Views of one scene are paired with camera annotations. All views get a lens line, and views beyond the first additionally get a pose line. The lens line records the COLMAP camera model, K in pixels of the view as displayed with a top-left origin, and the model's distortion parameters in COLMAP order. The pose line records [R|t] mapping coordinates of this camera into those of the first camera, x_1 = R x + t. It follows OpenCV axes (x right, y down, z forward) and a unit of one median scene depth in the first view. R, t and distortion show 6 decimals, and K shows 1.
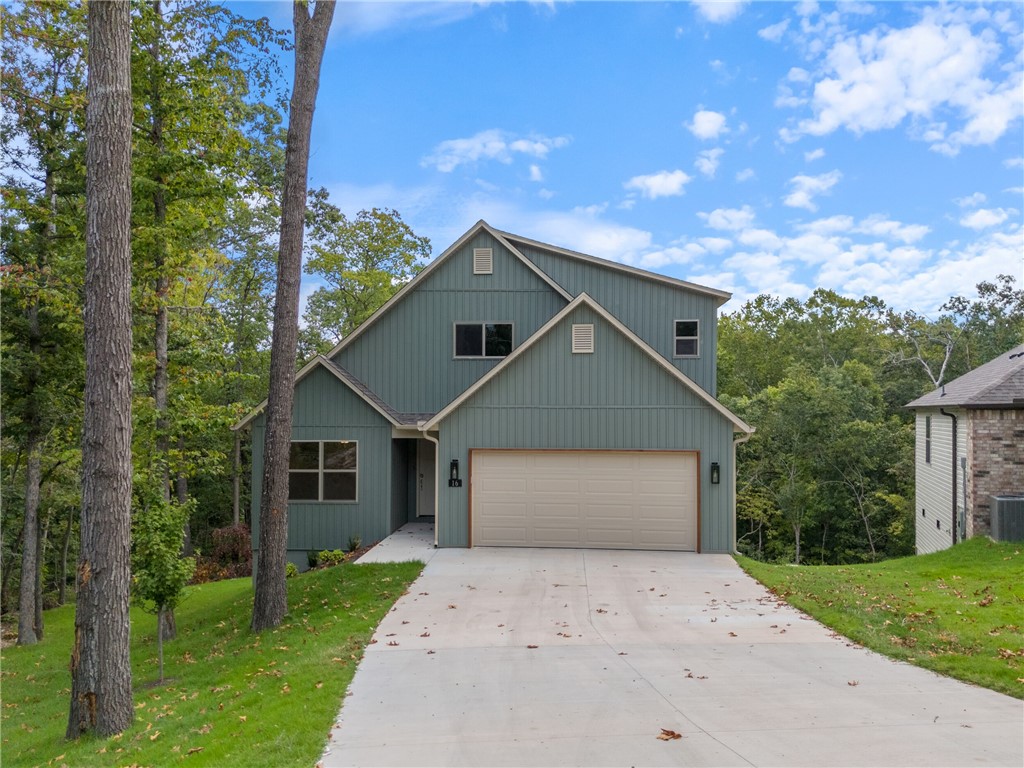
lens RADIAL K [[772.8, 0, 510.2], [0, 772.8, 400.9], [0, 0, 1]] dist [0.085968, -0.001553]
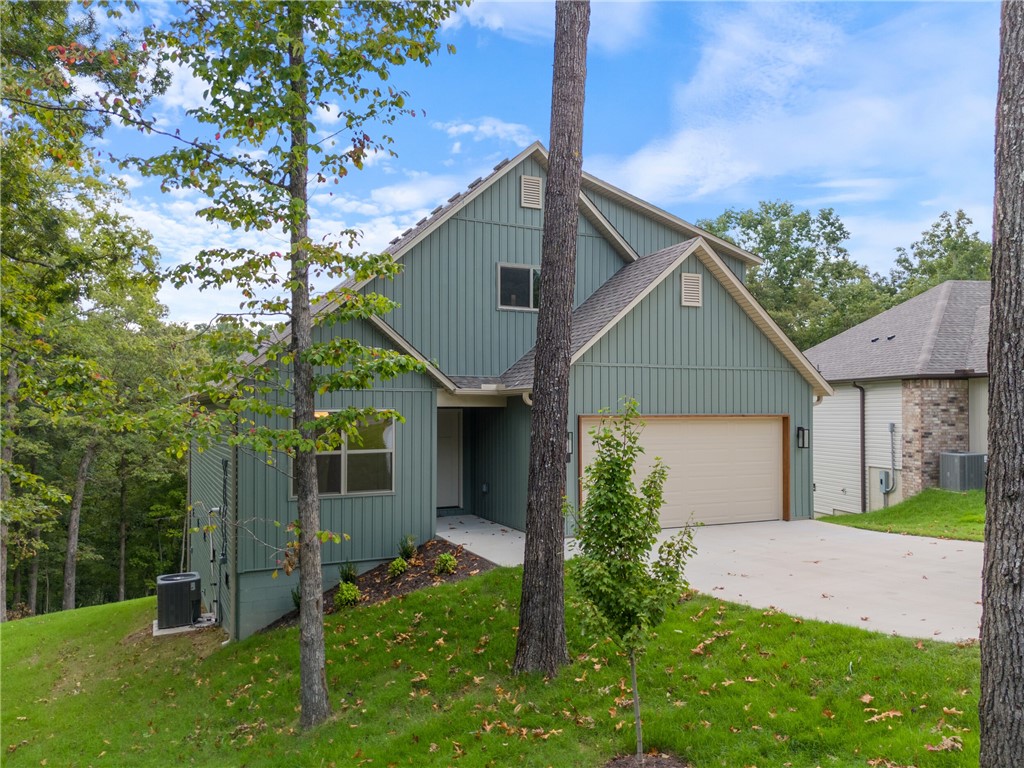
lens RADIAL K [[772.8, 0, 510.2], [0, 772.8, 400.9], [0, 0, 1]] dist [0.085968, -0.001553]
pose [[0.856555, 0.004159, 0.516039, -0.489068], [-0.003794, 0.999991, -0.001763, 0.043791], [-0.516042, -0.000447, 0.856563, 0.309996]]
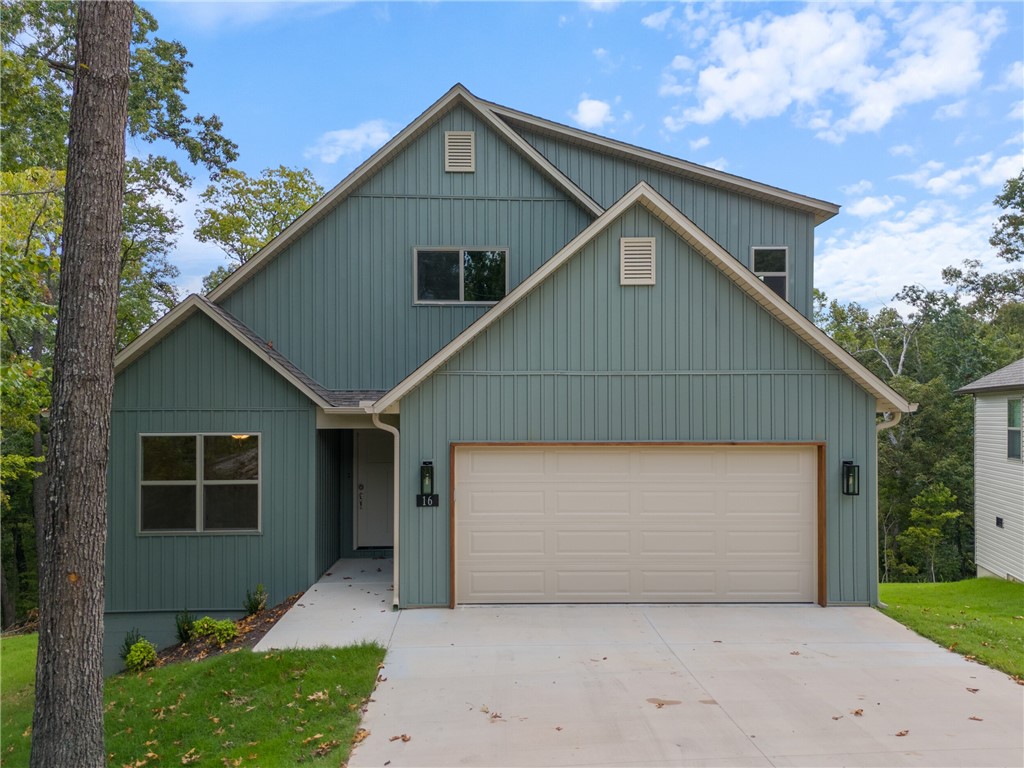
lens RADIAL K [[778.7, 0, 508.8], [0, 778.7, 411.3], [0, 0, 1]] dist [0.039112, -0.001768]
pose [[0.994016, -0.003842, 0.109170, -0.067611], [0.002729, 0.999943, 0.010340, 0.028056], [-0.109203, -0.009980, 0.993969, 0.358119]]
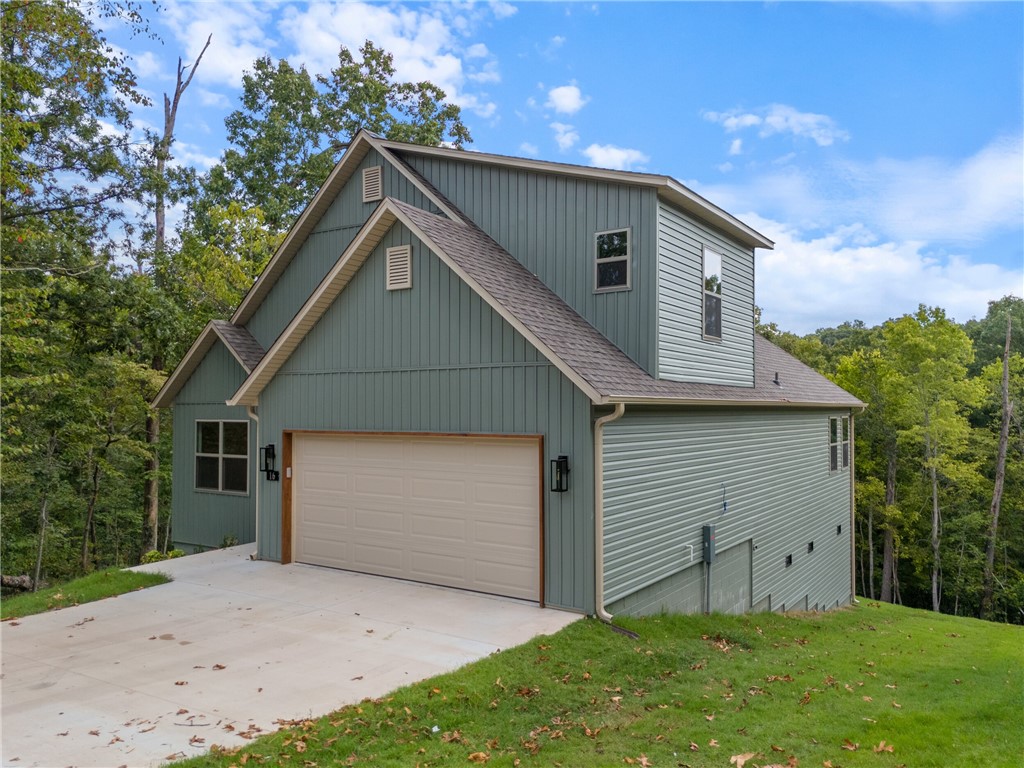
lens RADIAL K [[770.5, 0, 512.0], [0, 770.5, 384.0], [0, 0, 1]] dist [0.033603, -0.003232]
pose [[0.876939, -0.016539, -0.480318, 0.452712], [0.008765, 0.999792, -0.018425, 0.030471], [0.480522, 0.011947, 0.876901, 0.412509]]
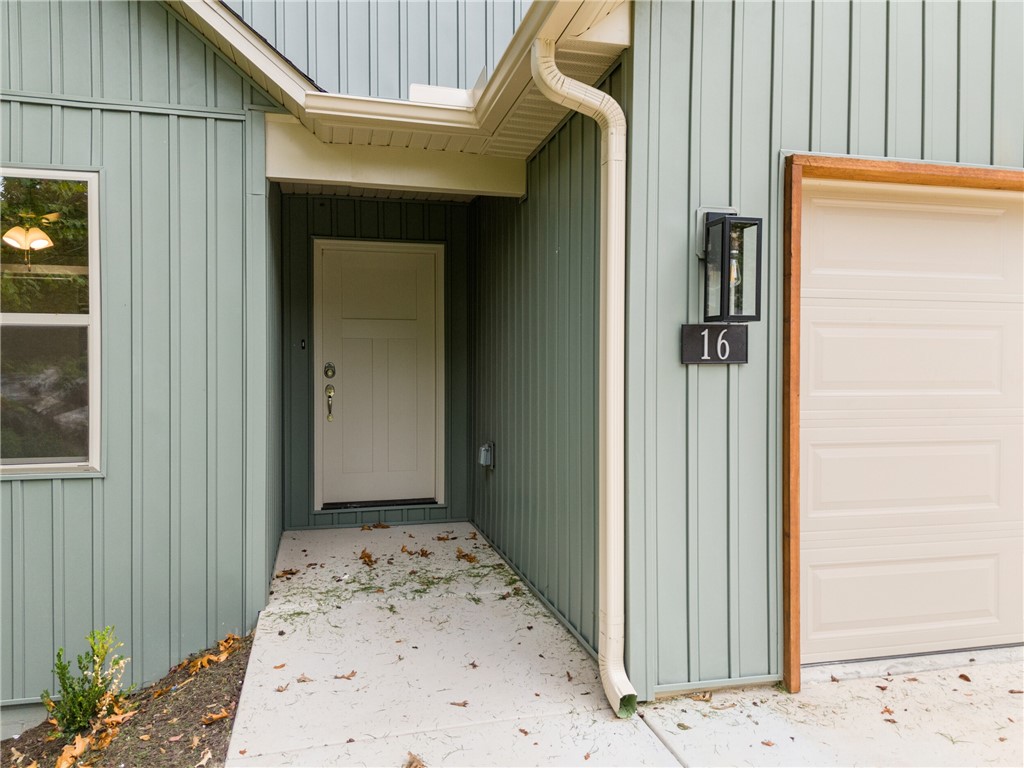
lens RADIAL K [[770.5, 0, 512.0], [0, 770.5, 384.0], [0, 0, 1]] dist [0.033603, -0.003232]
pose [[0.944556, -0.003581, 0.328330, -0.161115], [-0.008611, 0.999326, 0.035672, 0.099859], [-0.328237, -0.036521, 0.943889, 0.769968]]
